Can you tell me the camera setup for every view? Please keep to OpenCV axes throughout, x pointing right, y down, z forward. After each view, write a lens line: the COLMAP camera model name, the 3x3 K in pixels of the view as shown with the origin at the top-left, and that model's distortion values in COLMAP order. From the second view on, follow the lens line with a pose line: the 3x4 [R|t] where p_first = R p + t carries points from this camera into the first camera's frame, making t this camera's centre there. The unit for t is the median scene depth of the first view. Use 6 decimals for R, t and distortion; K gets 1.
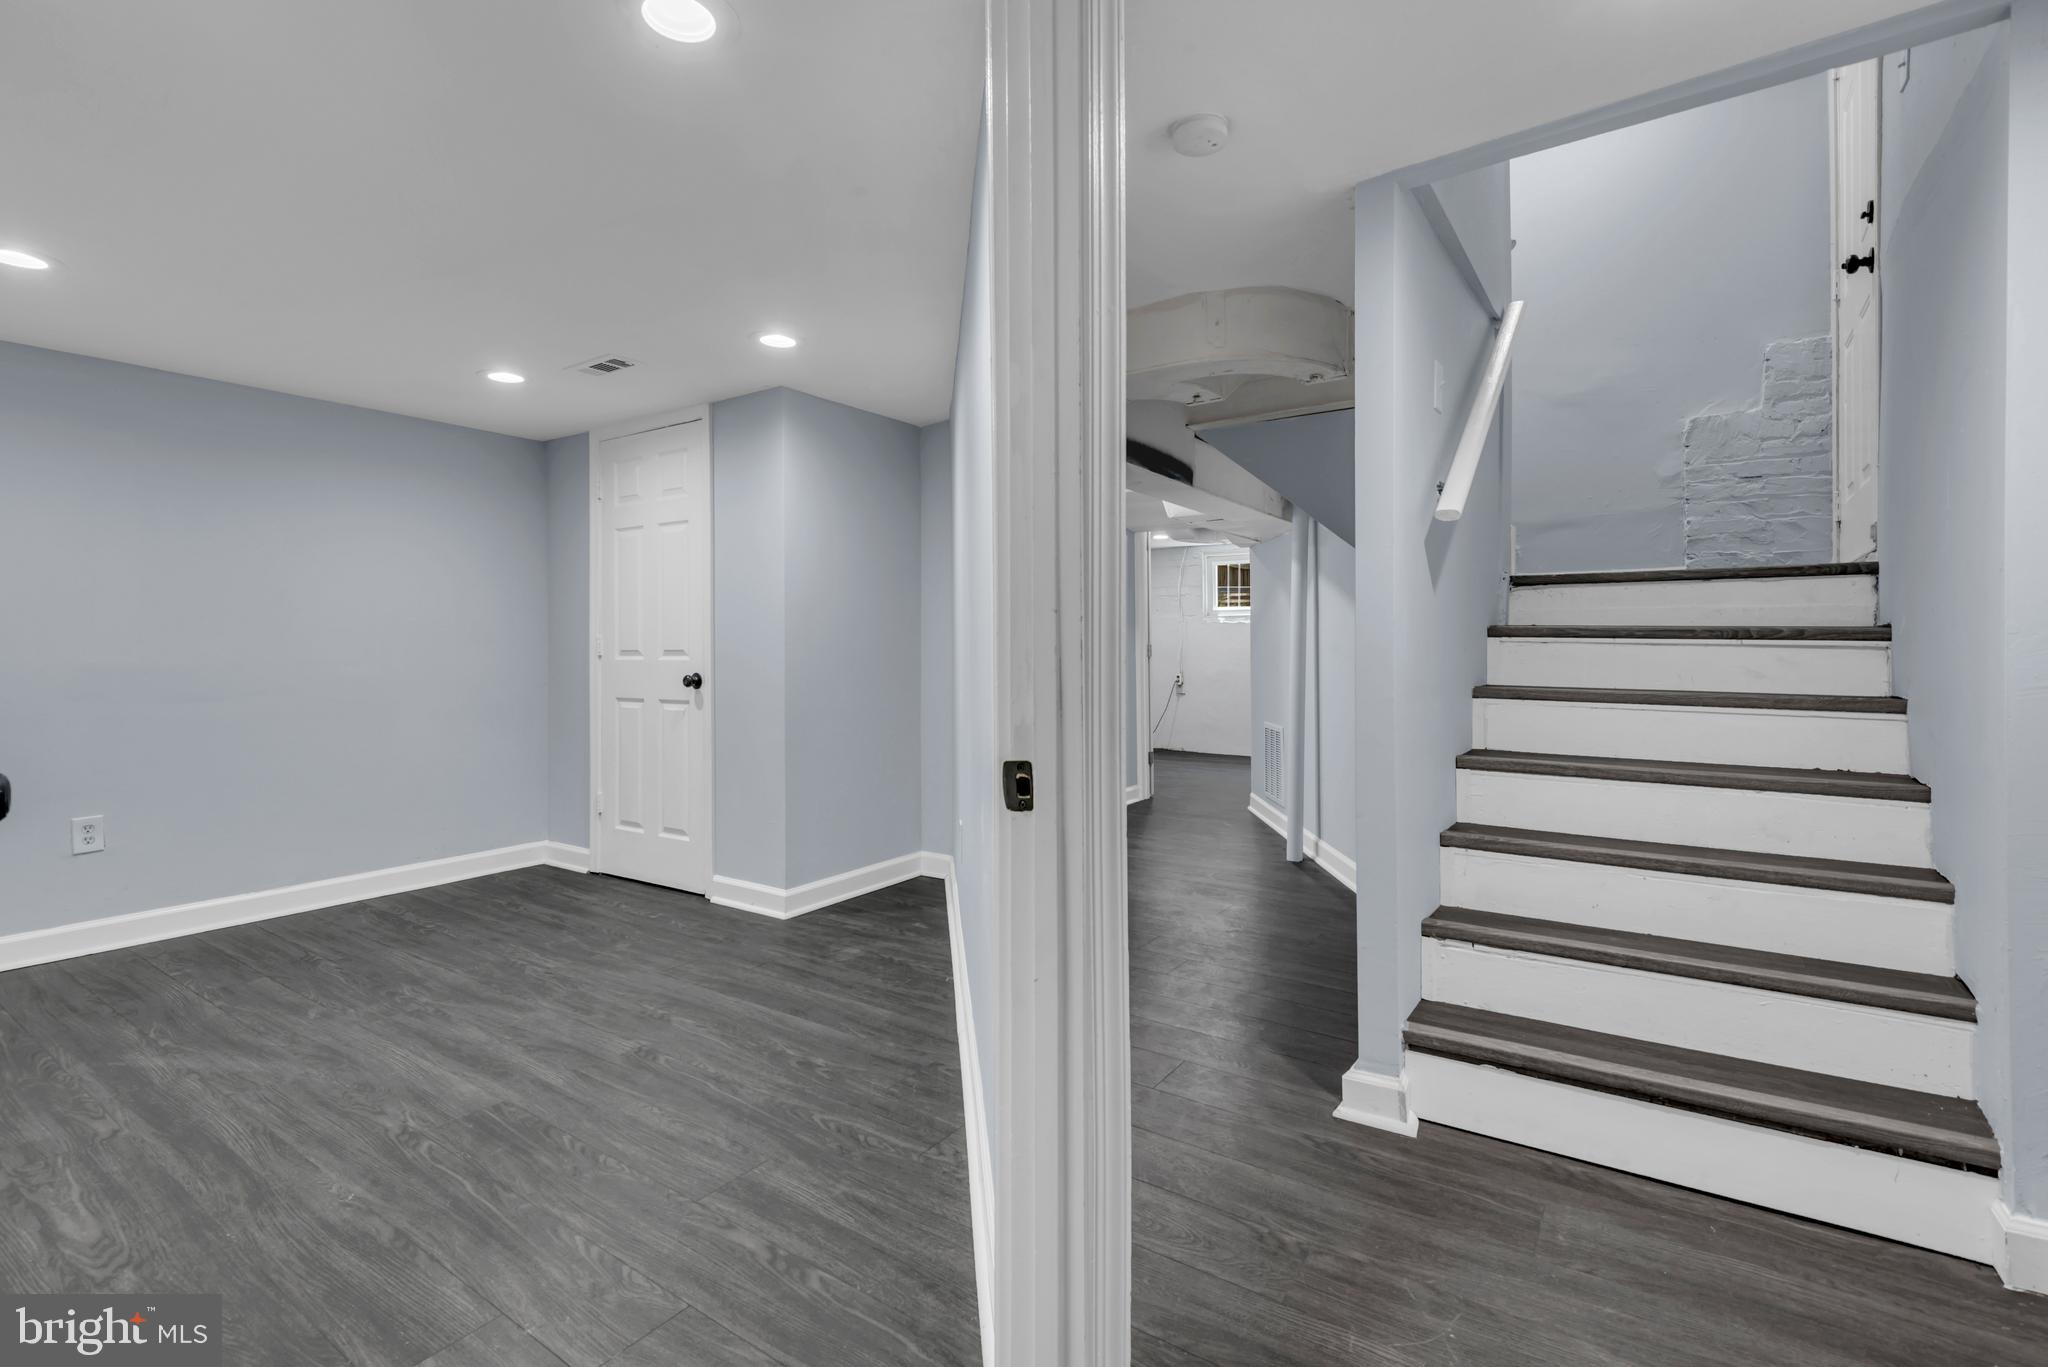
lens RADIAL K [[929.8, 0, 1033.3], [0, 929.8, 655.5], [0, 0, 1]] dist [0.033457, -0.010332]
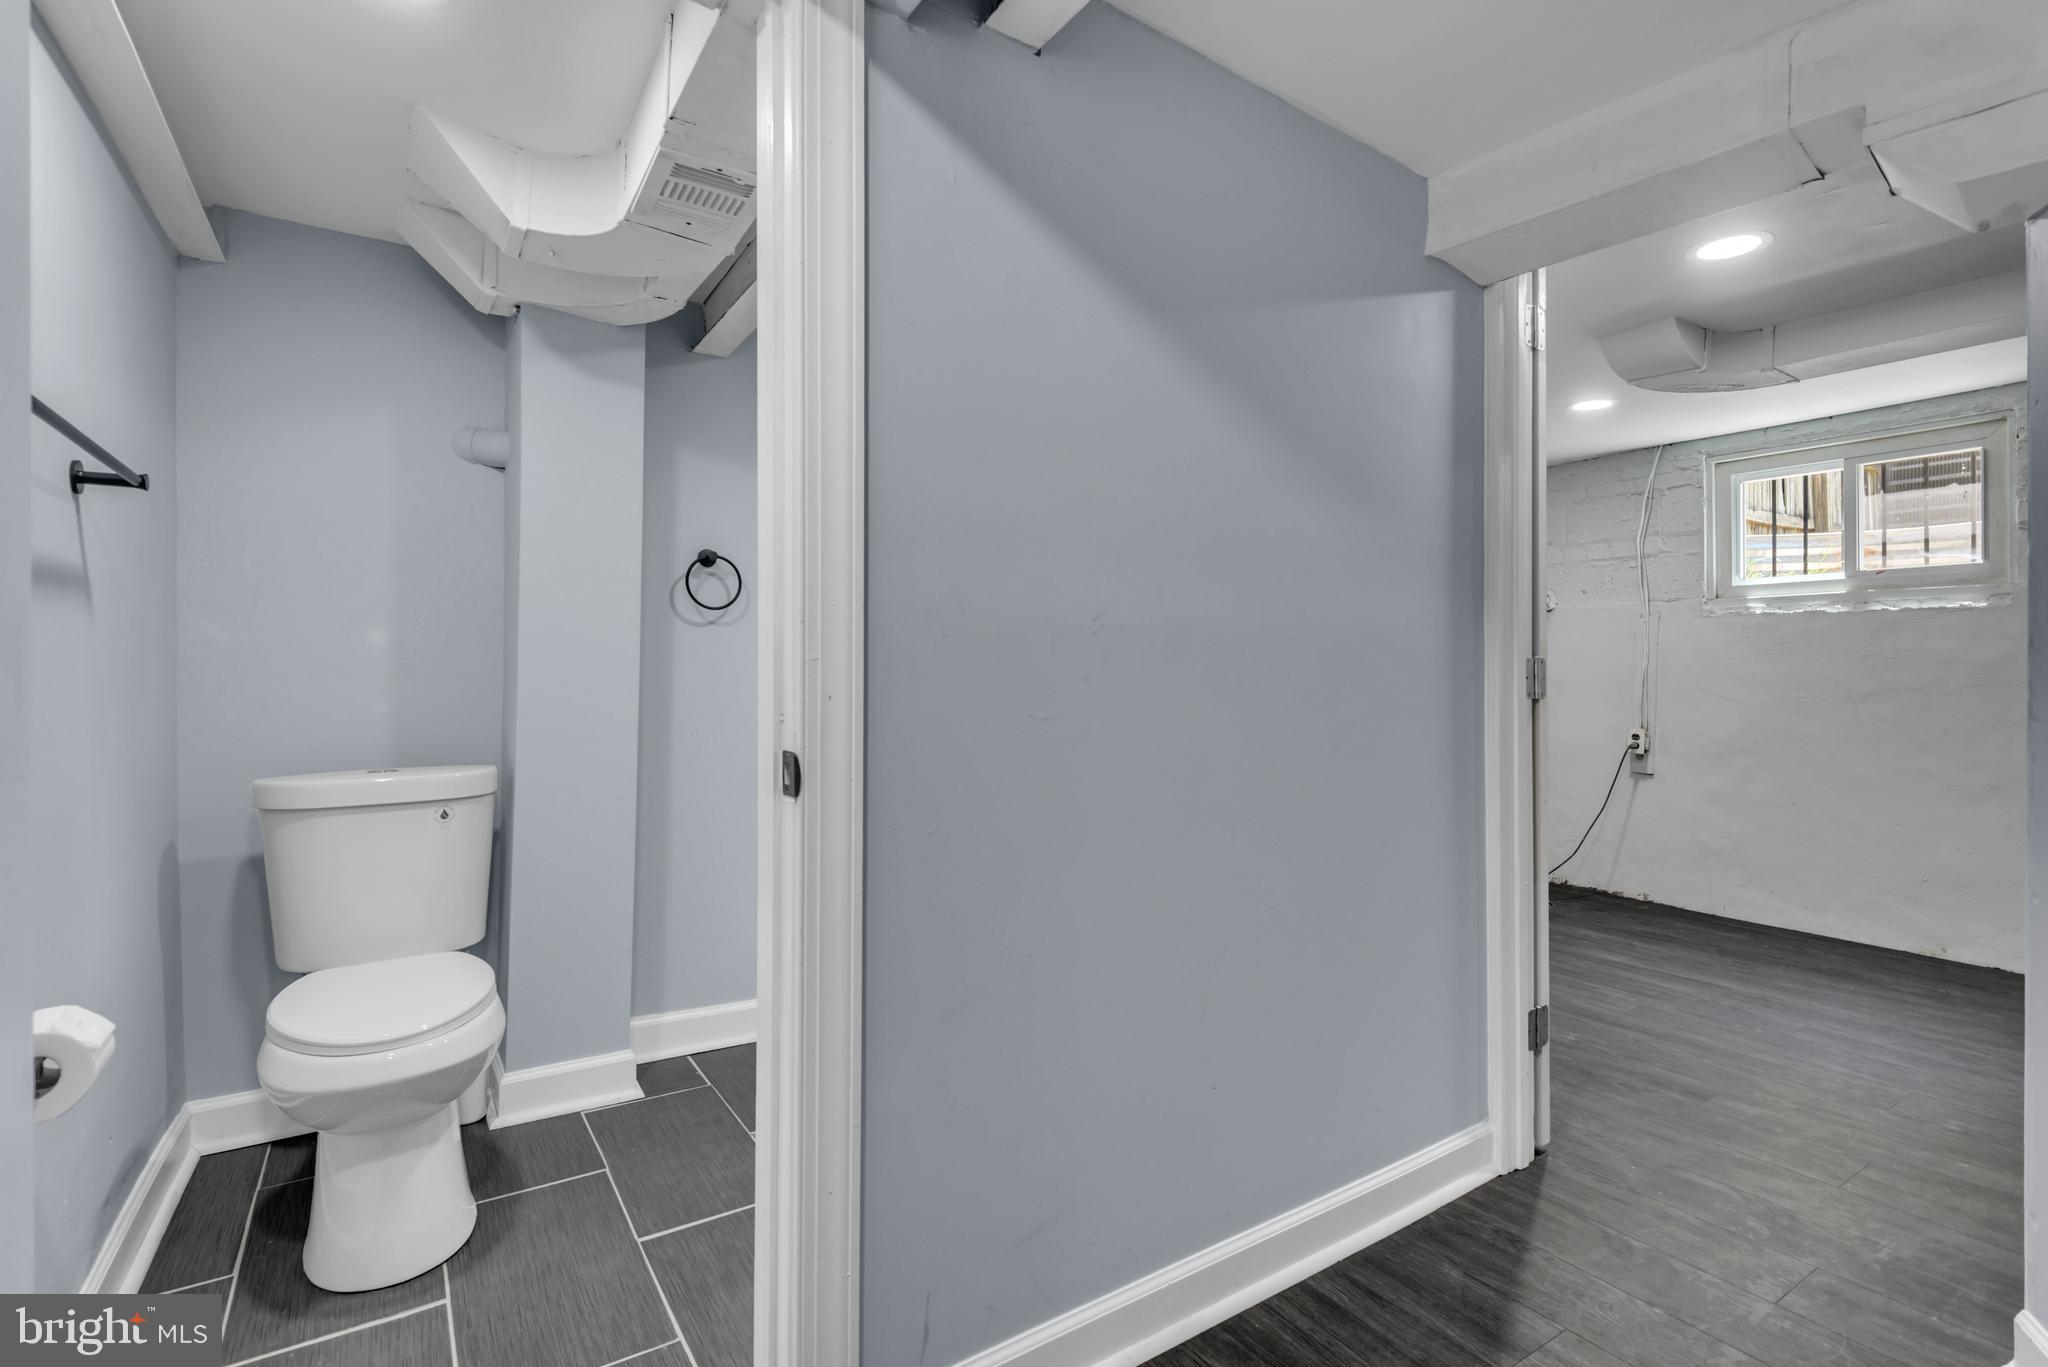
lens RADIAL K [[929.8, 0, 1033.3], [0, 929.8, 655.5], [0, 0, 1]] dist [0.033457, -0.010332]
pose [[0.916521, 0.002935, -0.399977, 0.068812], [-0.011008, 0.999779, -0.017888, -0.004606], [0.399836, 0.020797, 0.916351, 0.453146]]
